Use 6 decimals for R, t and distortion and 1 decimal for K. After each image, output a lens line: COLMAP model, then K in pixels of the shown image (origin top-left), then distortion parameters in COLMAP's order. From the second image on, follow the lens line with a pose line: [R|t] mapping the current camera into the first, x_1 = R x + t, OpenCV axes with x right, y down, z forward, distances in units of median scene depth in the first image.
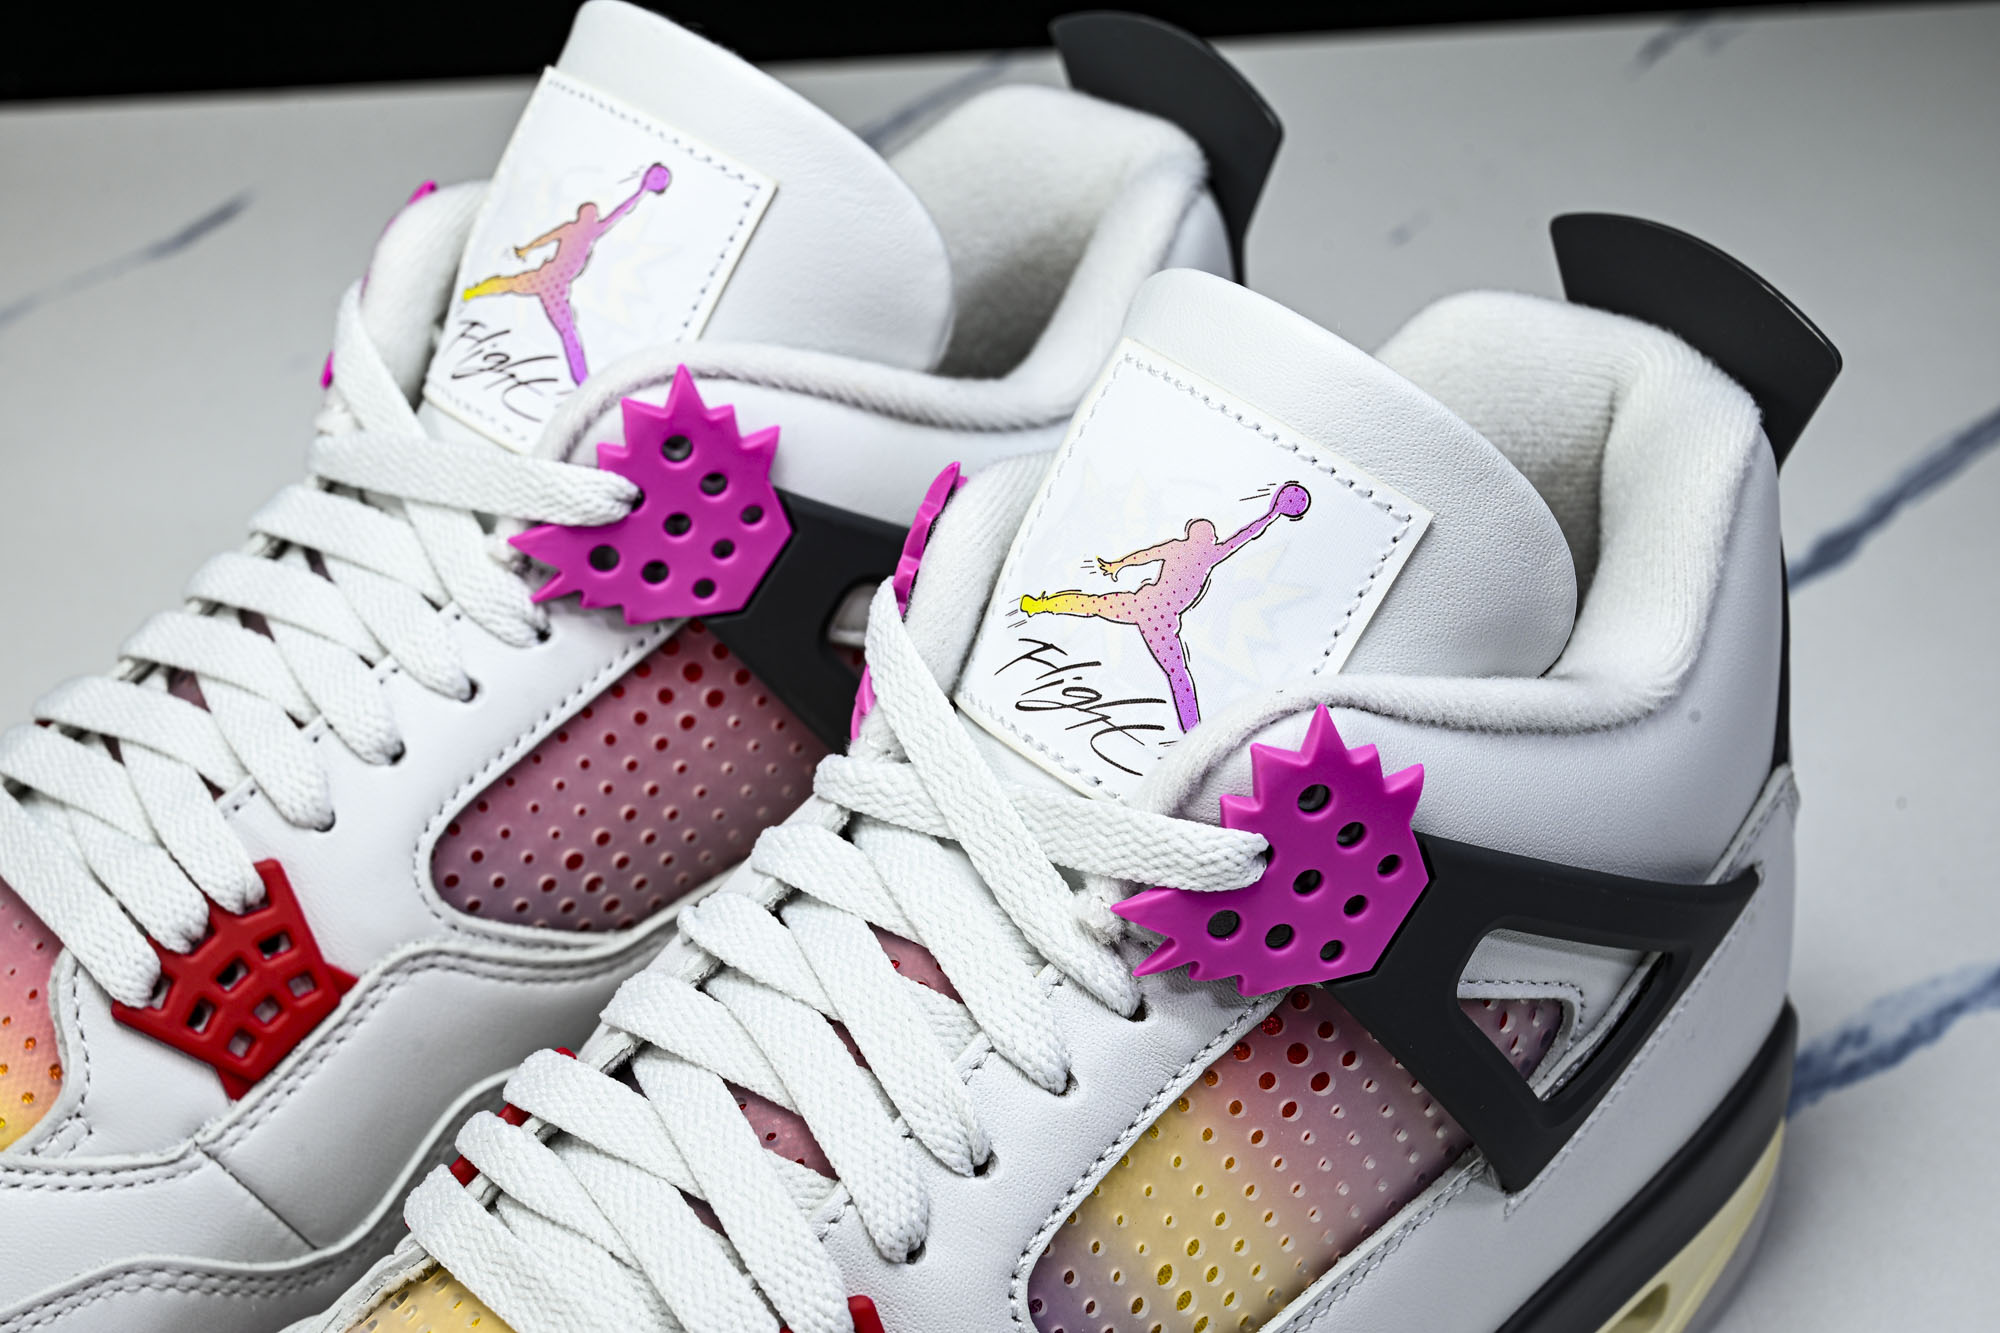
lens RADIAL K [[3400.1, 0, 959.1], [0, 3400.1, 665.2], [0, 0, 1]] dist [-0.007709, 0.000000]
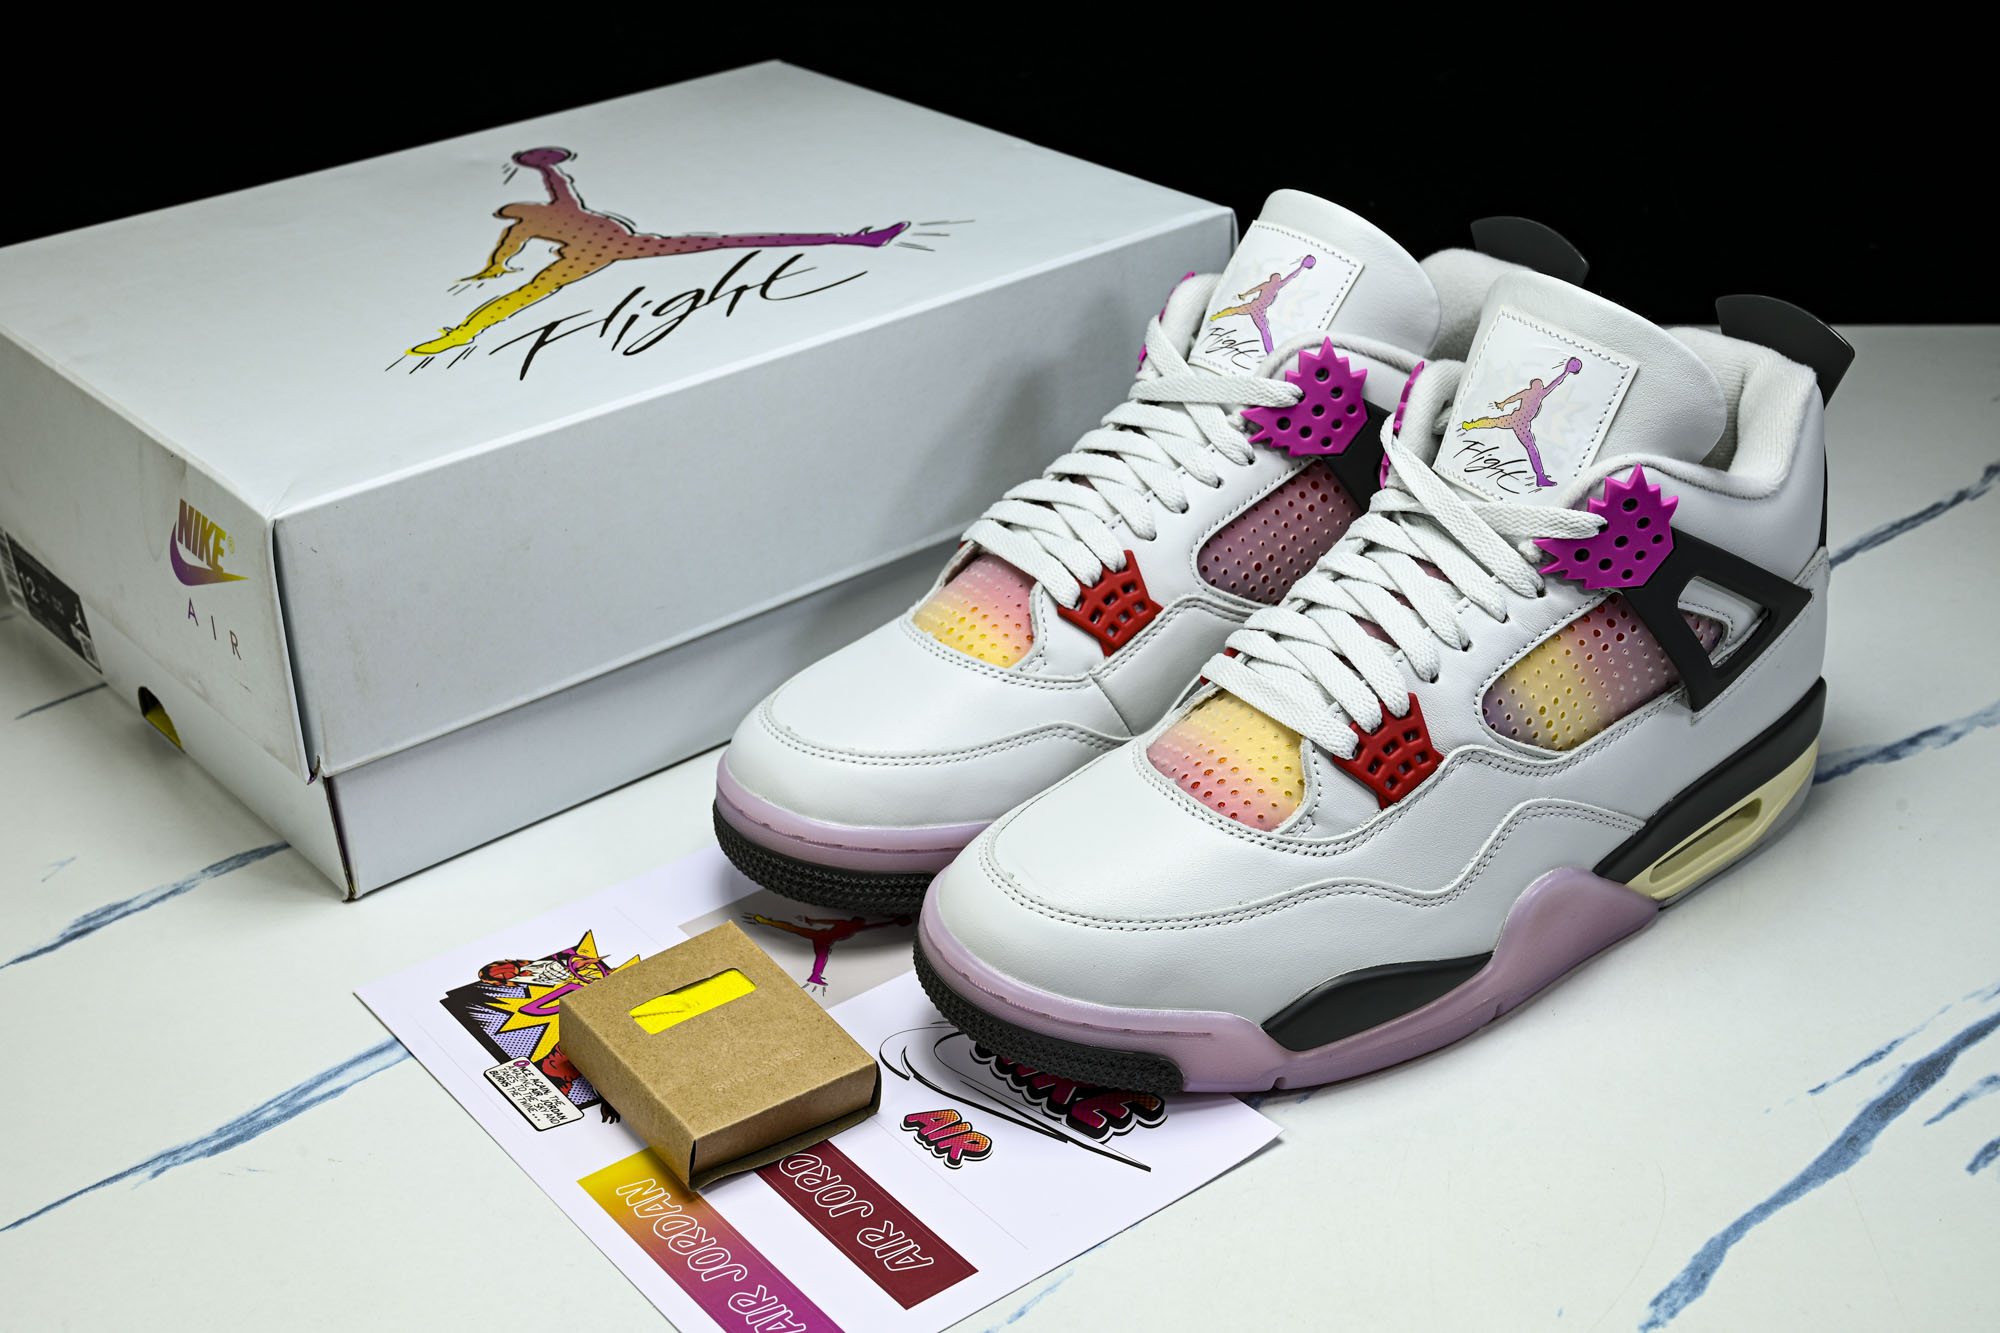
lens RADIAL K [[2837.8, 0, 997.3], [0, 2837.8, 650.5], [0, 0, 1]] dist [0.037800, 0.000000]
pose [[0.996145, 0.039718, -0.078219, -0.142050], [-0.049436, 0.990733, -0.126506, 0.366647], [0.072469, 0.129885, 0.988877, -0.845595]]
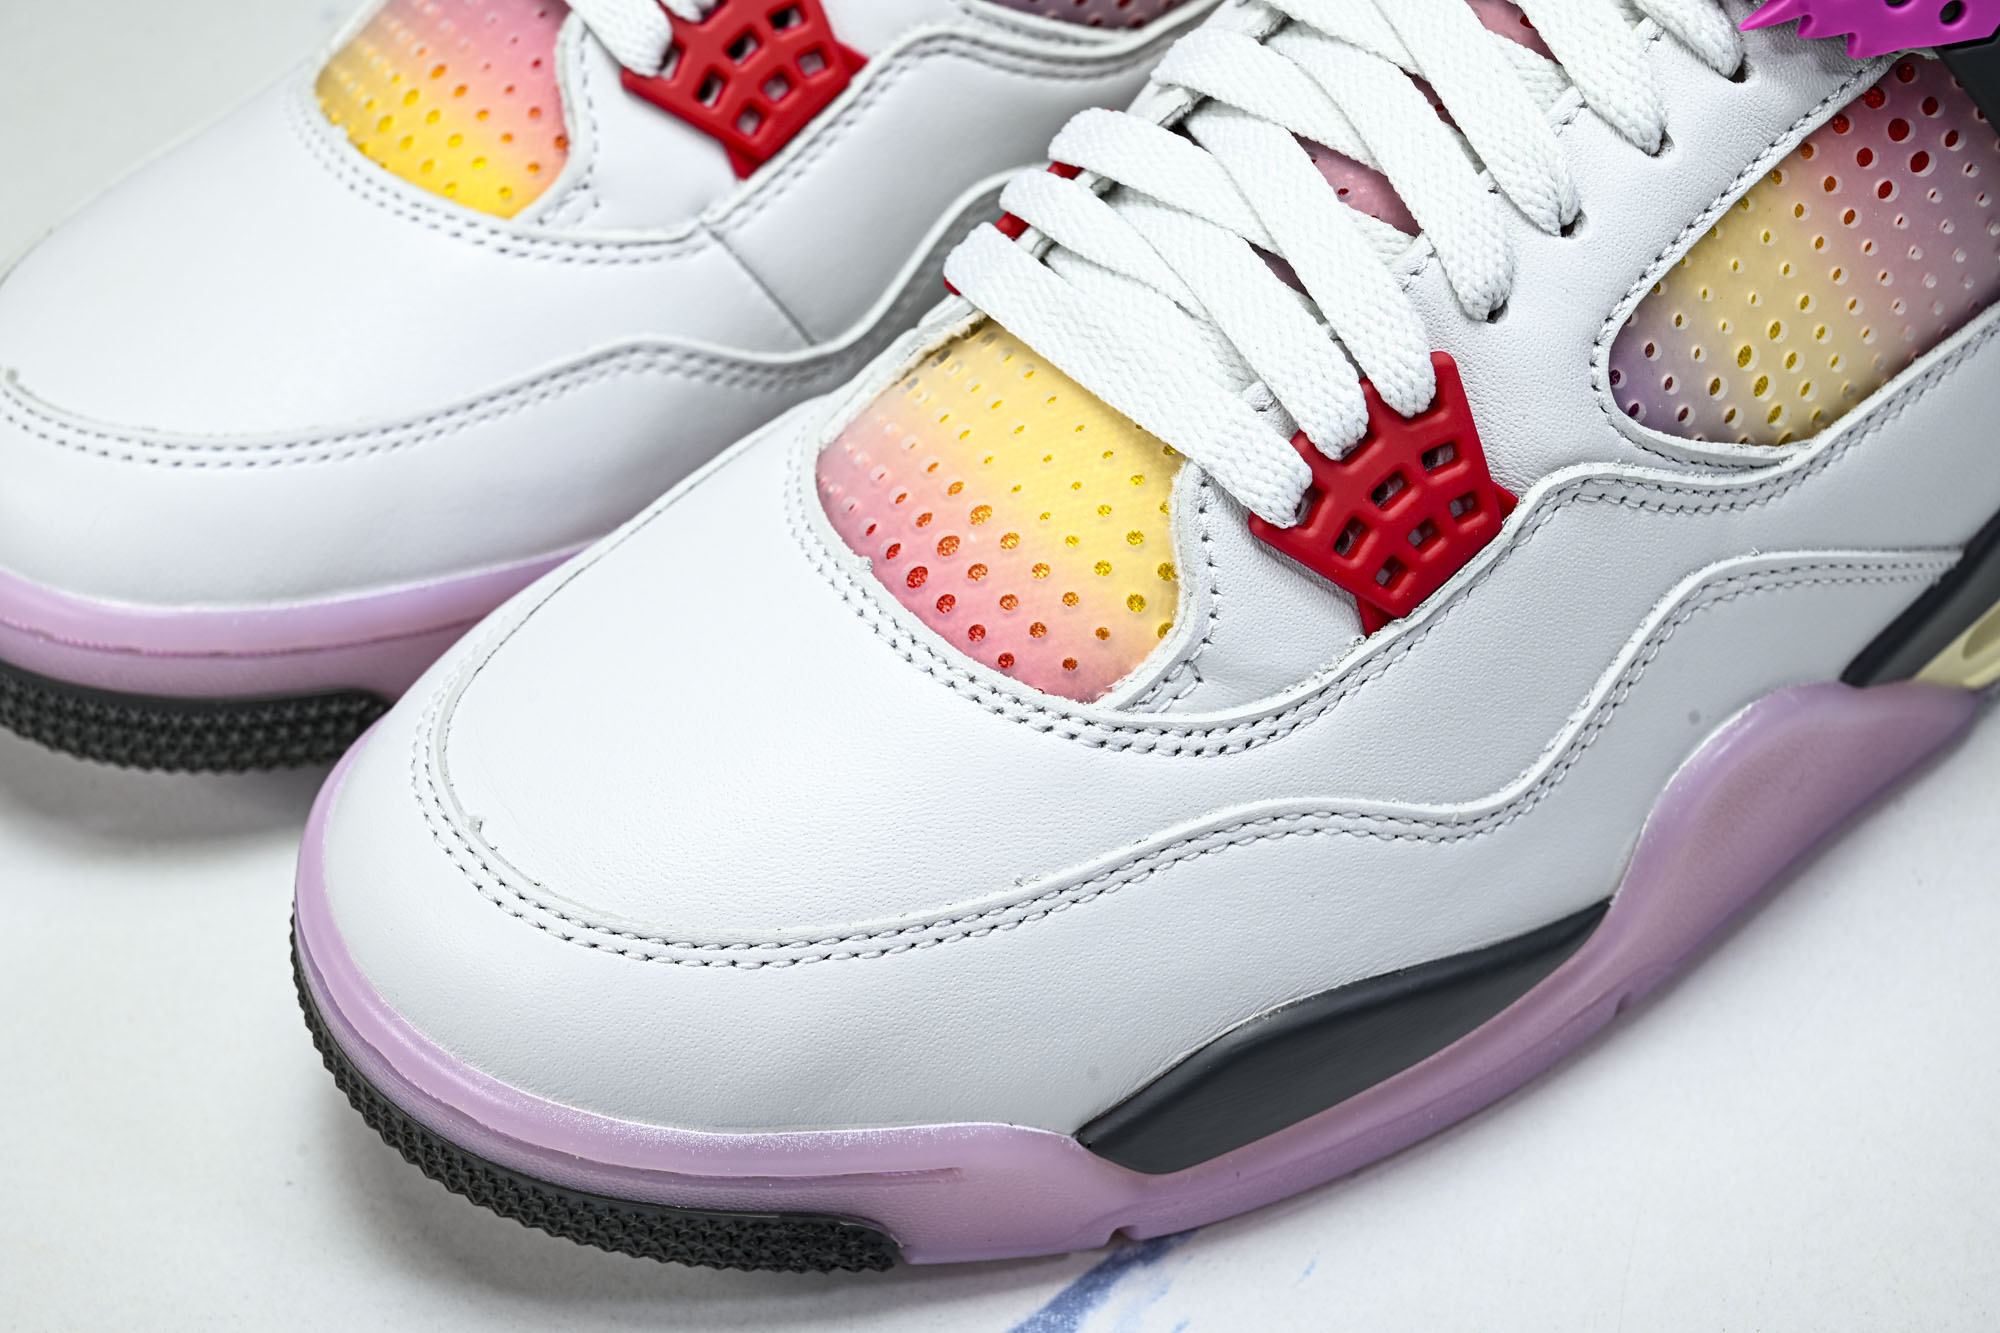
lens RADIAL K [[3400.1, 0, 921.2], [0, 3400.1, 622.7], [0, 0, 1]] dist [-0.007709, 0.000000]
pose [[0.997377, 0.037497, -0.061919, -0.099040], [-0.027487, 0.987493, 0.155251, 0.102239], [0.066966, -0.153142, 0.985933, 0.030804]]
